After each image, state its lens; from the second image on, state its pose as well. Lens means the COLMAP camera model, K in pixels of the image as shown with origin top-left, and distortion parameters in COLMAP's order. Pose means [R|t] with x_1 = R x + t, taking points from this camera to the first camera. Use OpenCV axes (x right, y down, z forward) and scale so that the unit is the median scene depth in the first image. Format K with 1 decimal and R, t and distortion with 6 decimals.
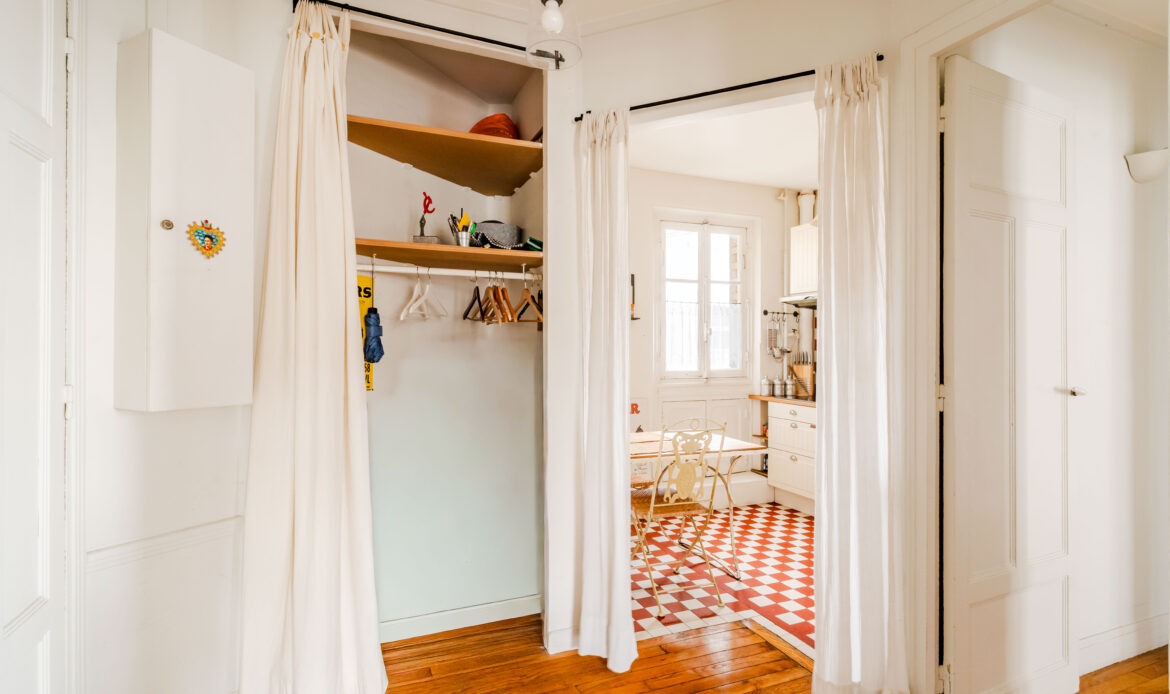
lens RADIAL K [[589.1, 0, 577.5], [0, 589.1, 333.0], [0, 0, 1]] dist [0.000269, 0.000755]
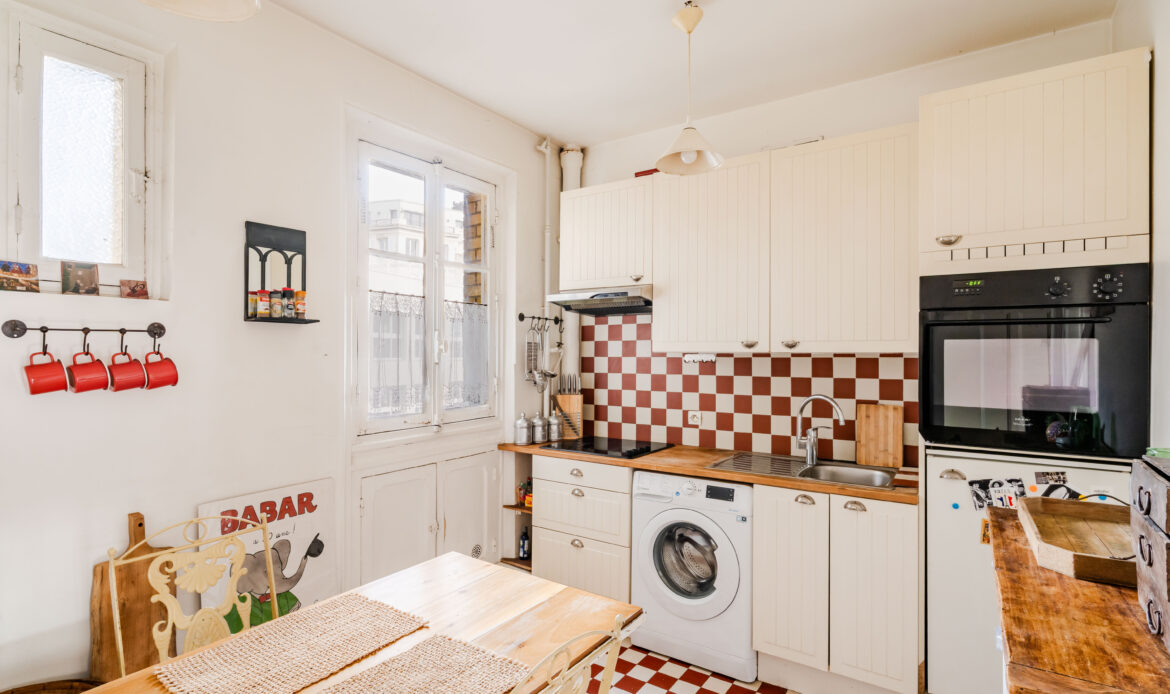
lens RADIAL K [[568.5, 0, 582.6], [0, 568.5, 347.4], [0, 0, 1]] dist [-0.001098, 0.000674]
pose [[0.836004, 0.002220, 0.548719, 0.026498], [-0.010356, 0.999878, 0.011733, -0.009111], [-0.548626, -0.015491, 0.835924, 0.431689]]
